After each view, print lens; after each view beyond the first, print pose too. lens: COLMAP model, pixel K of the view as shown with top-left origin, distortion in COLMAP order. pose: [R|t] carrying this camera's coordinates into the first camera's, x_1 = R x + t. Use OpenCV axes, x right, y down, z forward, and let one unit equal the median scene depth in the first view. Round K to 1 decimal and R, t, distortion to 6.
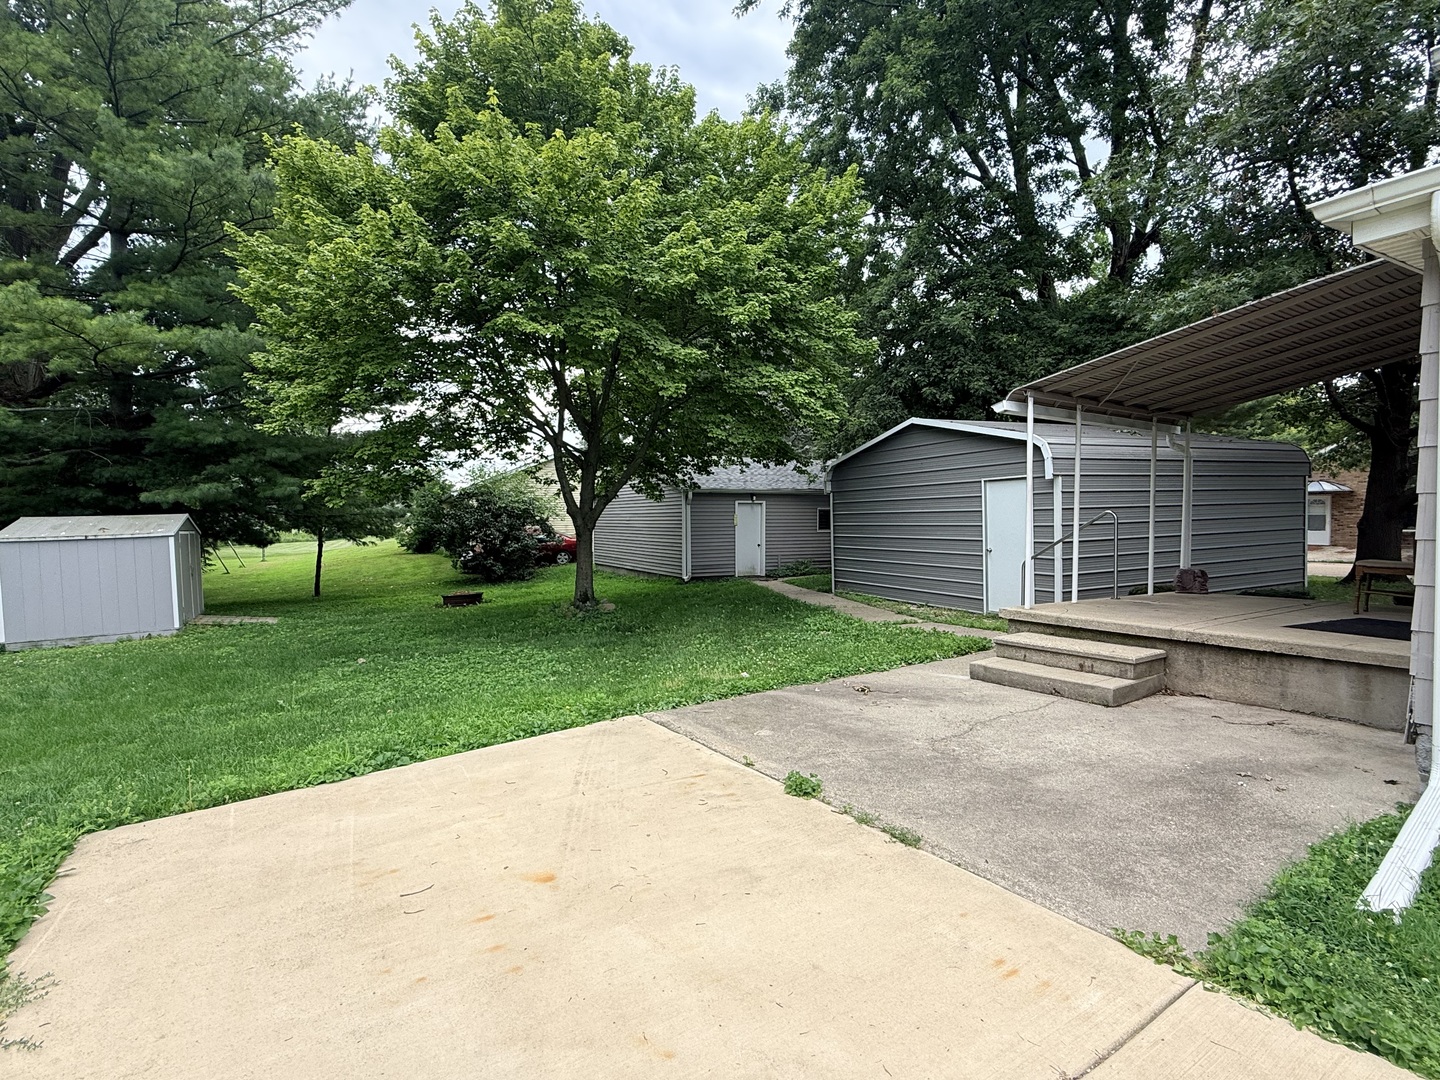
lens RADIAL K [[689.4, 0, 720.5], [0, 689.4, 543.9], [0, 0, 1]] dist [0.004773, 0.000859]
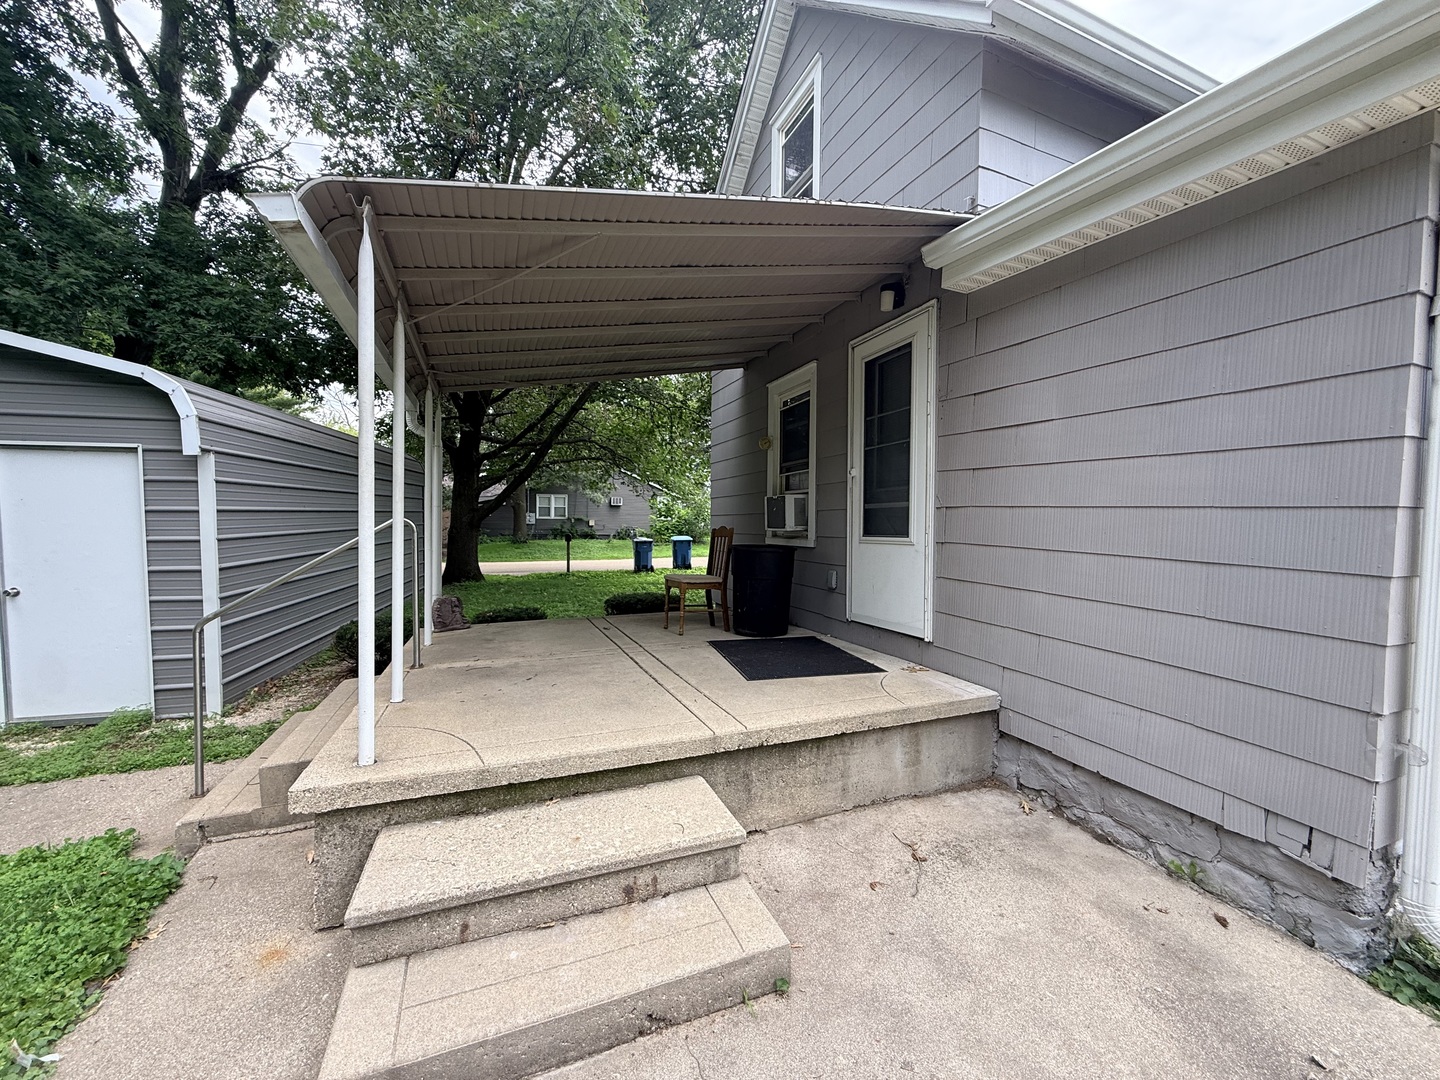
lens RADIAL K [[573.1, 0, 723.8], [0, 573.1, 543.9], [0, 0, 1]] dist [-0.002991, 0.000569]
pose [[0.199373, -0.023081, 0.979652, 0.223061], [0.027009, 0.999472, 0.018051, -0.040315], [-0.979551, 0.022860, 0.199891, 0.962541]]
